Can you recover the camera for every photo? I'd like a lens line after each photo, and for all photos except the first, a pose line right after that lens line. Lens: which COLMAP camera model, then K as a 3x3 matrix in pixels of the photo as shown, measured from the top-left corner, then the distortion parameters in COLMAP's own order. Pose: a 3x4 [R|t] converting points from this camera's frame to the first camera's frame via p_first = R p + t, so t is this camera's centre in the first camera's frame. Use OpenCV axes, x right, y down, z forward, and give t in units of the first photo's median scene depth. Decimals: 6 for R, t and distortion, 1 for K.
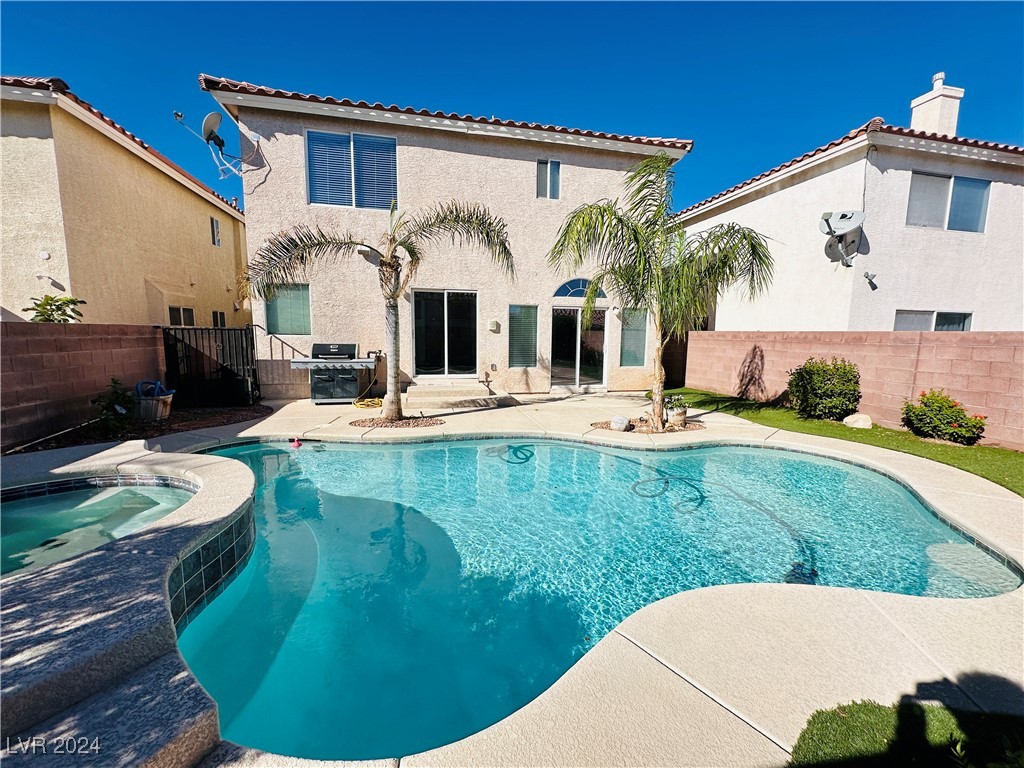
lens RADIAL K [[407.6, 0, 512.0], [0, 407.6, 384.0], [0, 0, 1]] dist [-0.001671, 0.000115]
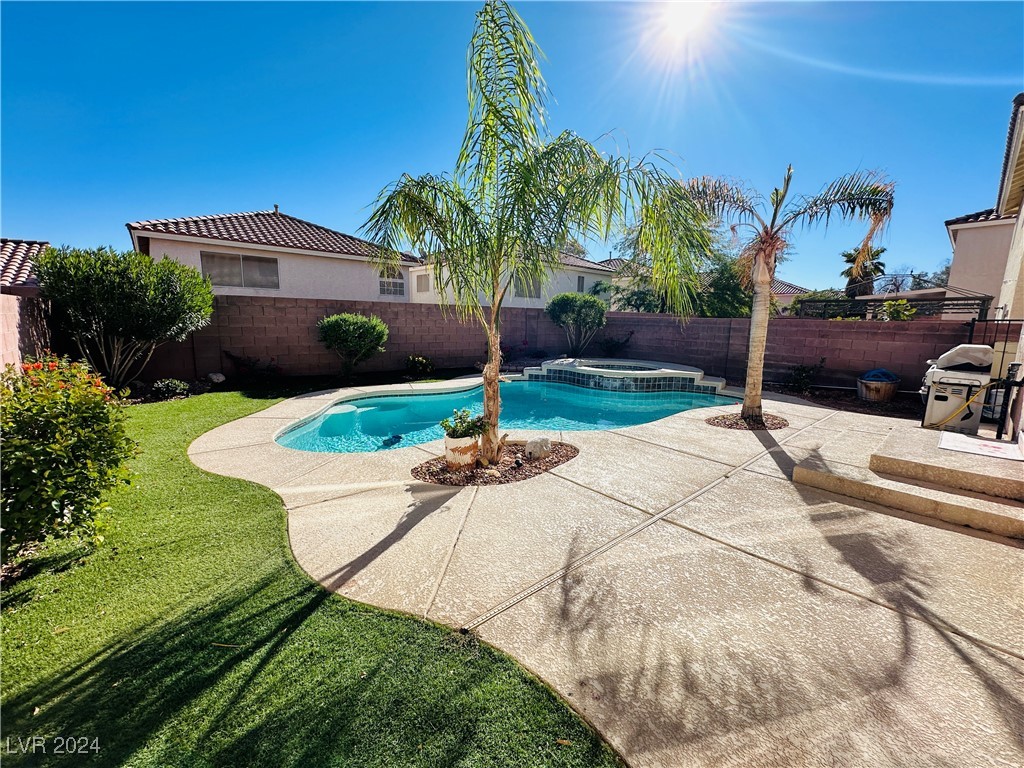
lens RADIAL K [[407.6, 0, 512.0], [0, 407.6, 384.0], [0, 0, 1]] dist [-0.001671, 0.000115]
pose [[-0.885756, 0.046295, -0.461837, 0.478671], [-0.086914, 0.960870, 0.263011, -0.143918], [0.455942, 0.273104, -0.847072, 1.200386]]
